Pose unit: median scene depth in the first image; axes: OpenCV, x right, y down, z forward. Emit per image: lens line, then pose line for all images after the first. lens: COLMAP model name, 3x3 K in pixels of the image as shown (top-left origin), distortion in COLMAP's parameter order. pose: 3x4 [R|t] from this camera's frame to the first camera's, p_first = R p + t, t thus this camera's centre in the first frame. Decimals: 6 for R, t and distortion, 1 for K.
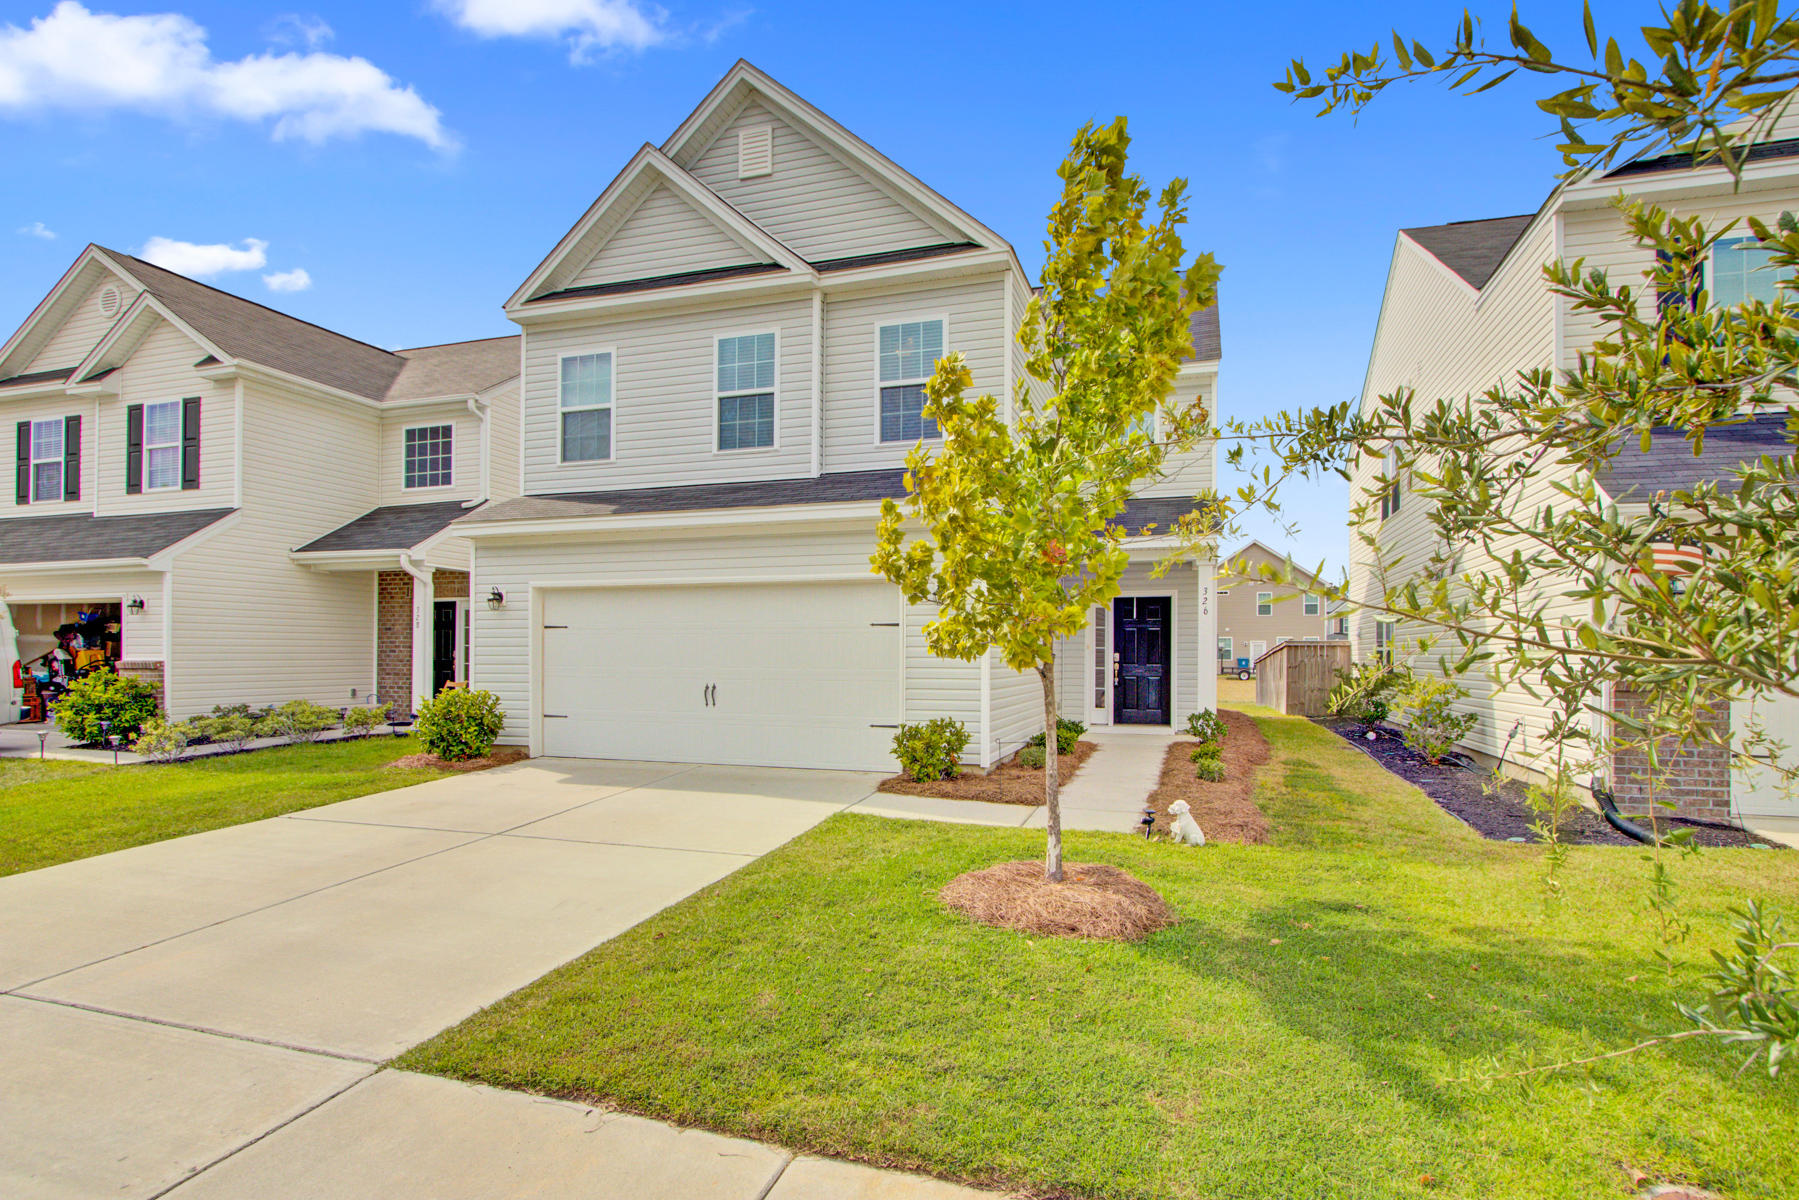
lens RADIAL K [[1004.8, 0, 858.1], [0, 1004.8, 611.4], [0, 0, 1]] dist [-0.002240, 0.000251]
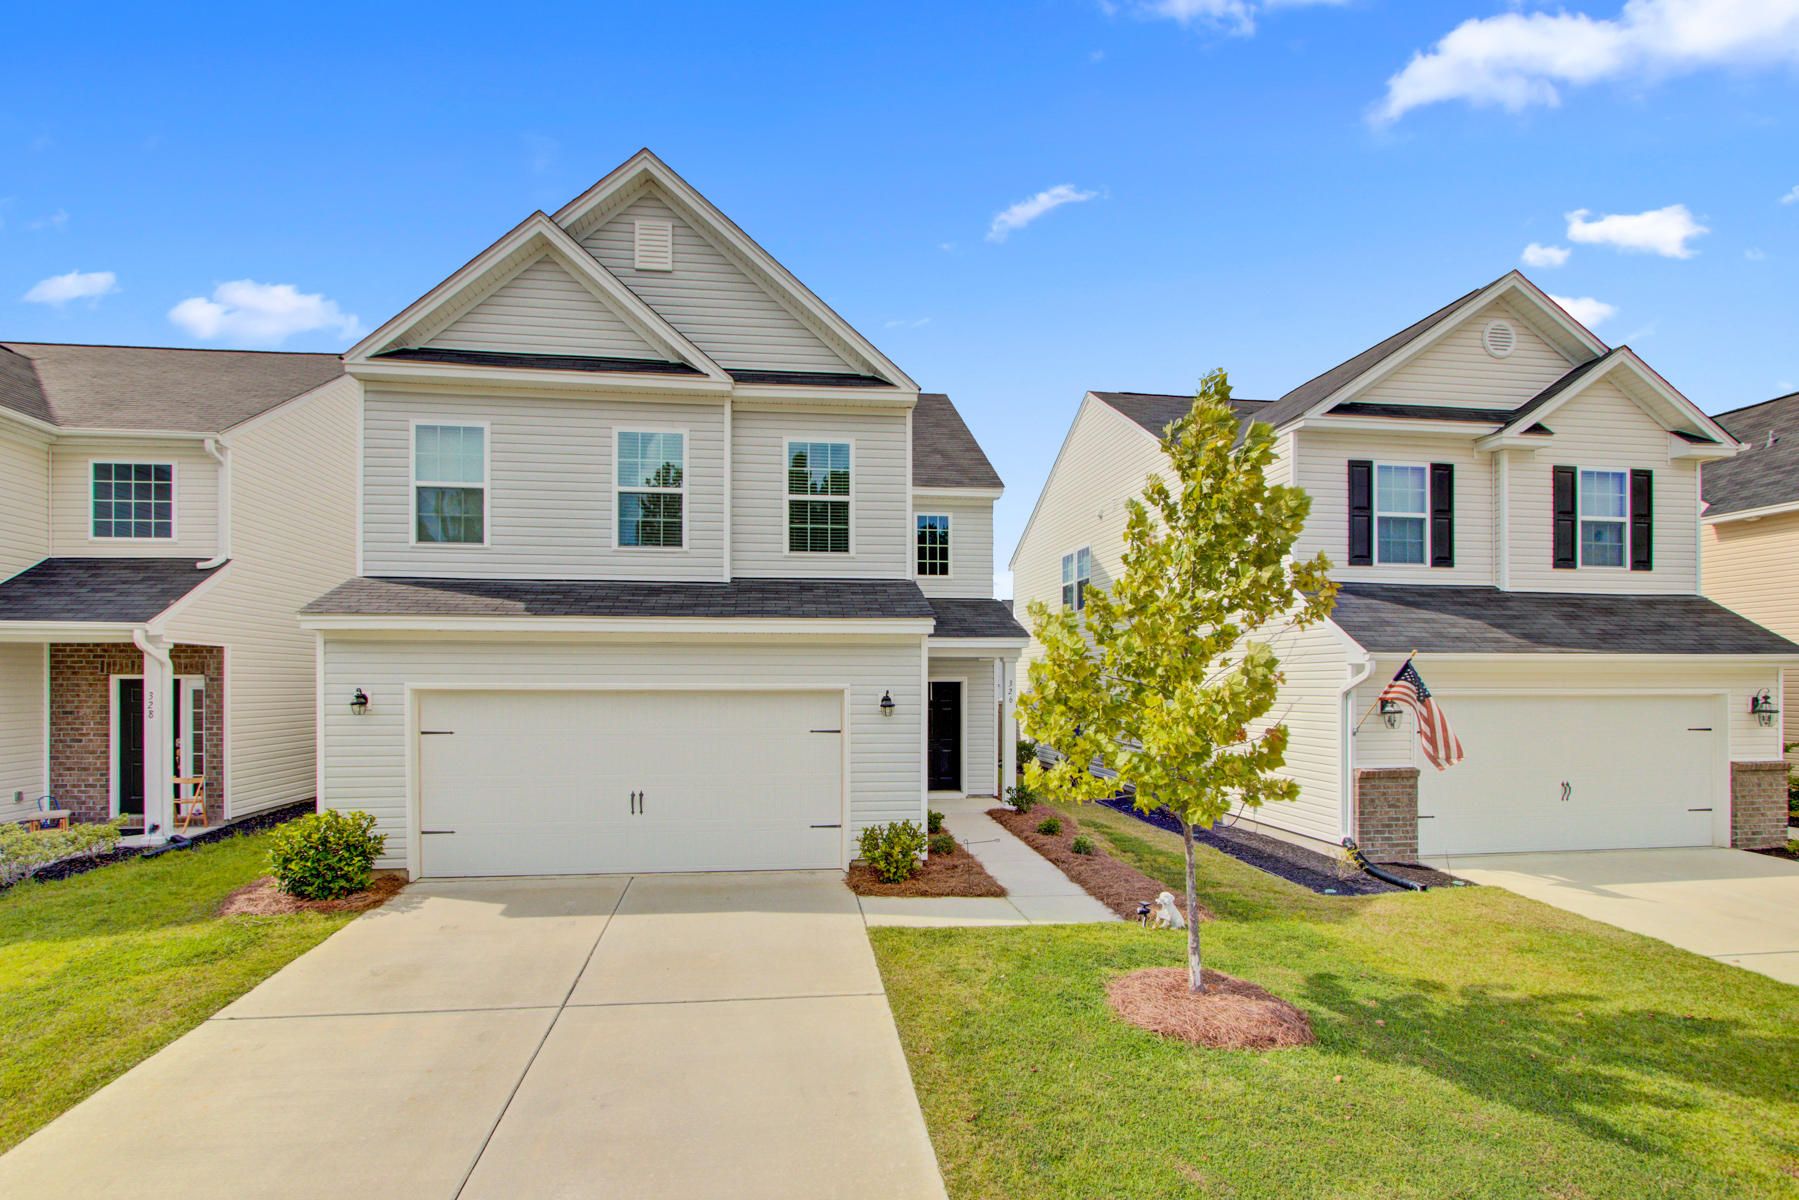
lens RADIAL K [[906.6, 0, 891.6], [0, 906.6, 649.6], [0, 0, 1]] dist [-0.007474, -0.000909]
pose [[0.890094, 0.012767, 0.455598, -0.293891], [-0.017758, 0.999820, 0.006675, -0.067891], [-0.455430, -0.014032, 0.890161, 0.091564]]
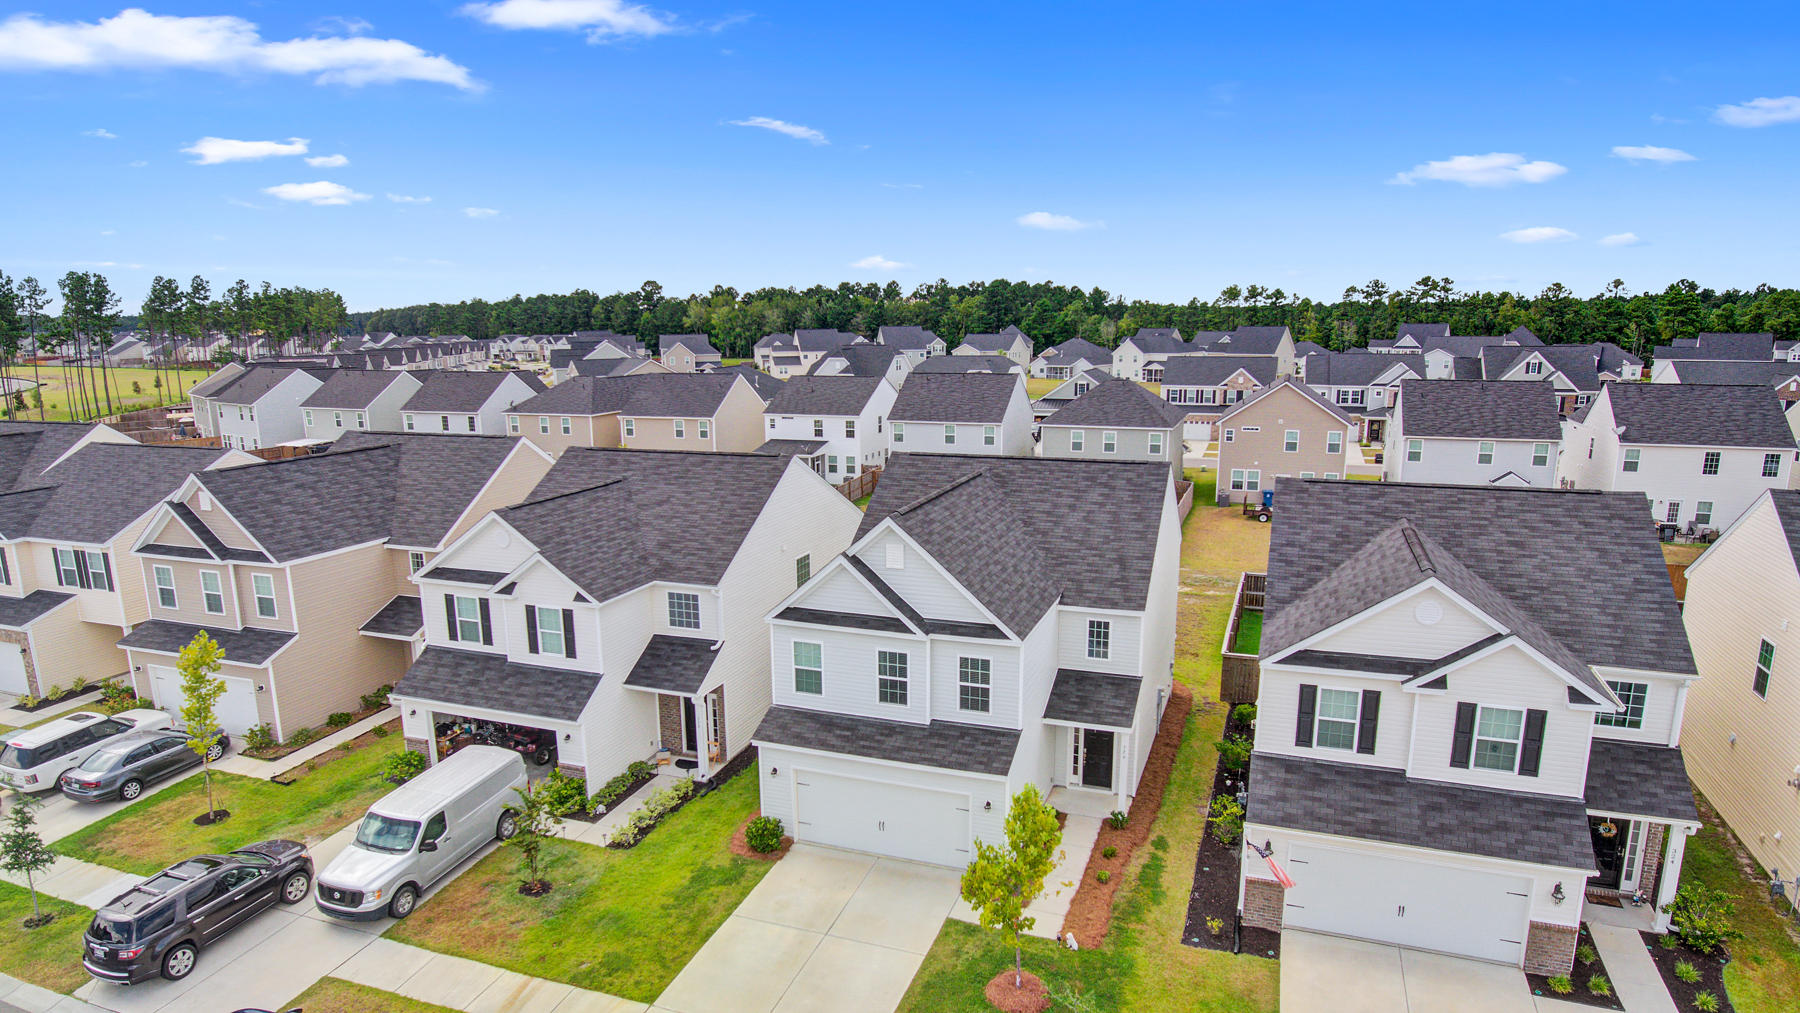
lens RADIAL K [[1120.9, 0, 856.2], [0, 1120.9, 563.1], [0, 0, 1]] dist [-0.035770, 0.001632]
pose [[0.999174, -0.005995, -0.040189, -0.089901], [0.016026, 0.967022, 0.254187, -0.975632], [0.037339, -0.254621, 0.966320, -1.080993]]
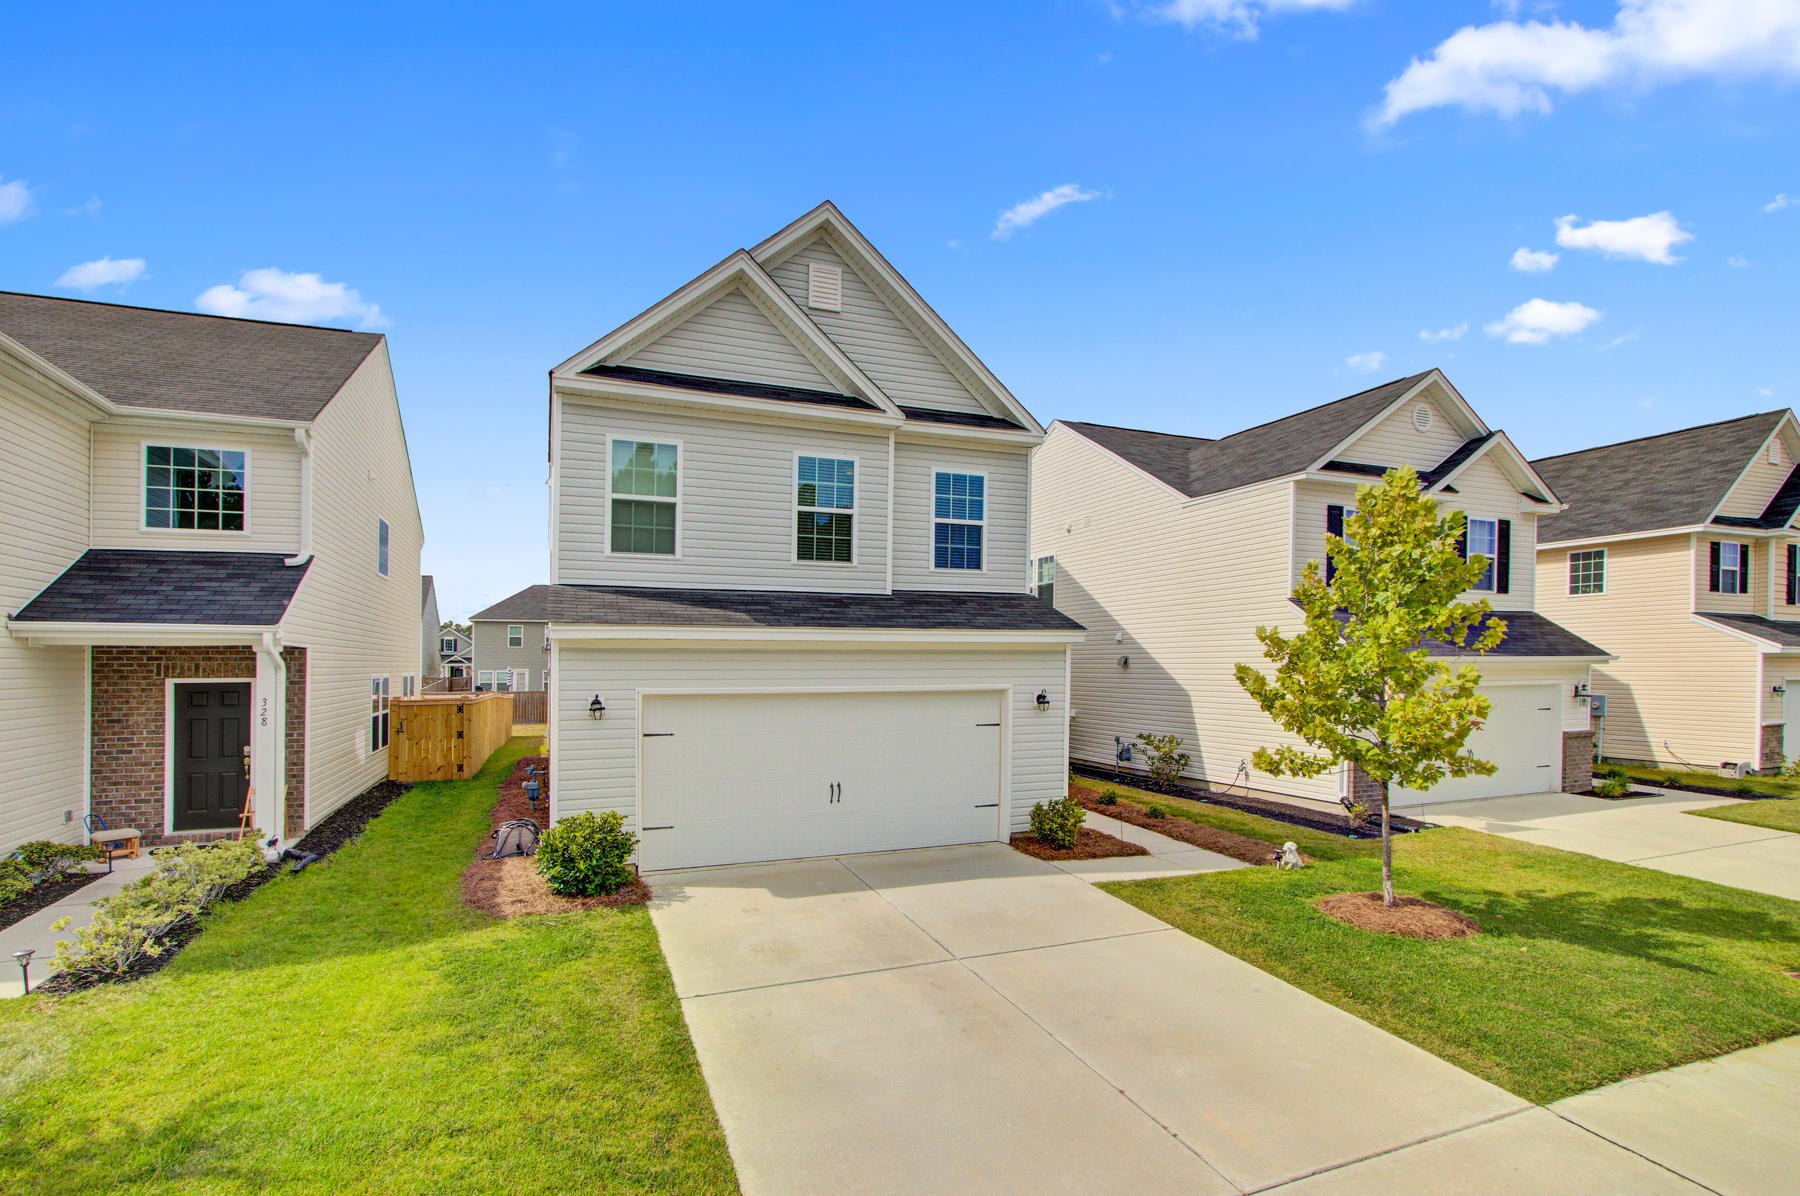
lens RADIAL K [[885.7, 0, 939.7], [0, 885.7, 645.3], [0, 0, 1]] dist [-0.005242, 0.000010]
pose [[0.736319, 0.008030, 0.676587, -0.645147], [-0.024246, 0.999601, 0.014523, -0.084010], [-0.676200, -0.027098, 0.736220, 0.192977]]
